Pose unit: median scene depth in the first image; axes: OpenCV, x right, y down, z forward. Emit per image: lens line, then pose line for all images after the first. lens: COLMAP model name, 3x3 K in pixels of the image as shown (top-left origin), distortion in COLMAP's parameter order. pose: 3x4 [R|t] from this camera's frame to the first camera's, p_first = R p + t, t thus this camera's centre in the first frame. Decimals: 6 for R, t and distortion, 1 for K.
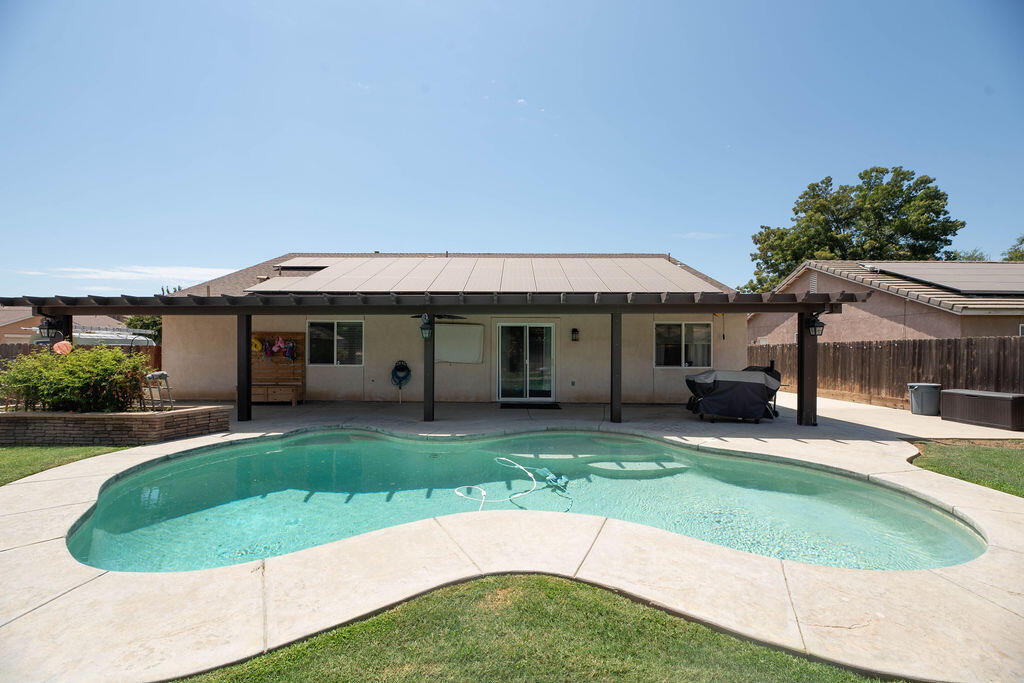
lens RADIAL K [[410.6, 0, 512.8], [0, 410.6, 342.4], [0, 0, 1]] dist [0.001105, -0.003456]
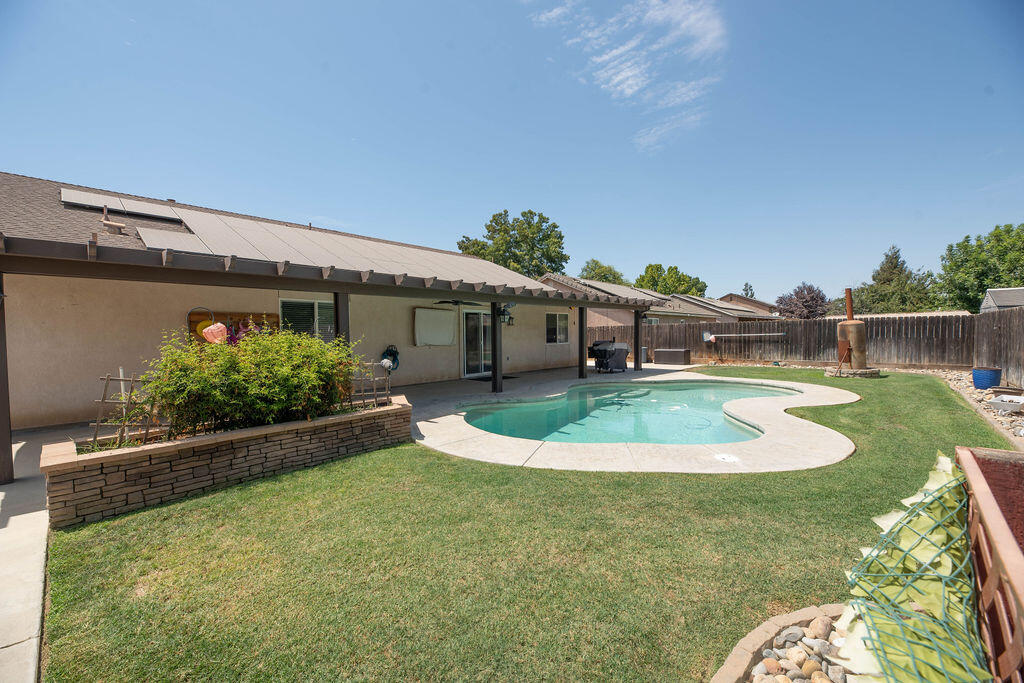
lens RADIAL K [[410.6, 0, 507.3], [0, 410.6, 341.9], [0, 0, 1]] dist [0.001105, -0.003456]
pose [[0.667267, -0.029039, 0.744253, -0.319137], [0.006109, 0.999419, 0.033518, 0.002235], [-0.744794, -0.017819, 0.667057, 0.057956]]
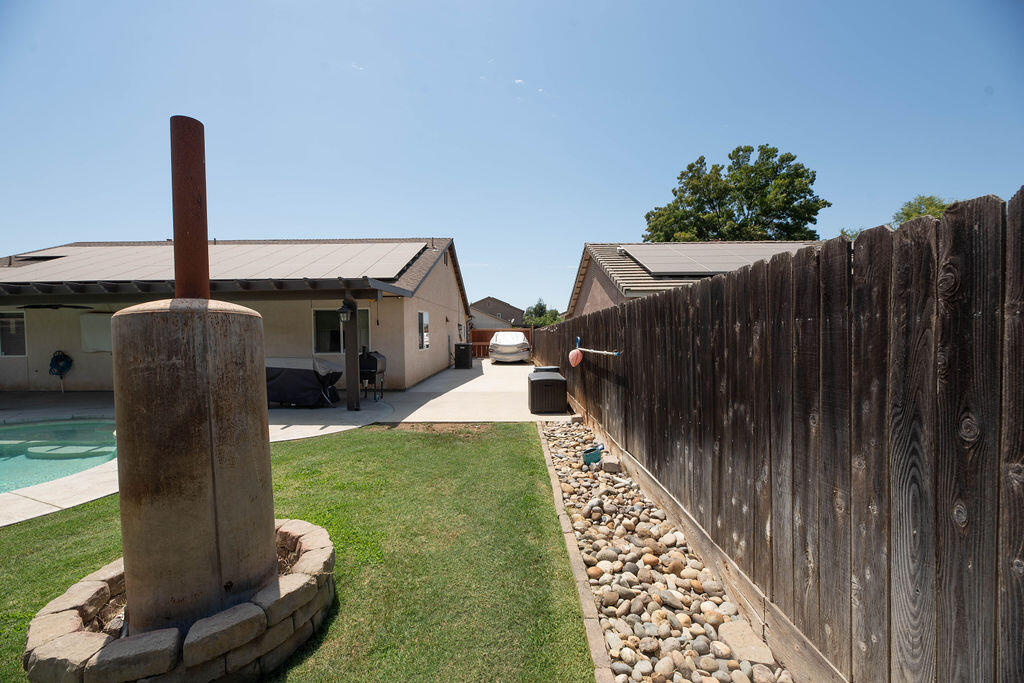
lens RADIAL K [[410.6, 0, 511.5], [0, 410.6, 342.0], [0, 0, 1]] dist [0.001105, -0.003456]
pose [[0.999913, -0.012930, -0.002754, 0.346676], [0.013015, 0.999365, 0.033177, 0.002162], [0.002323, -0.033210, 0.999446, 0.003119]]
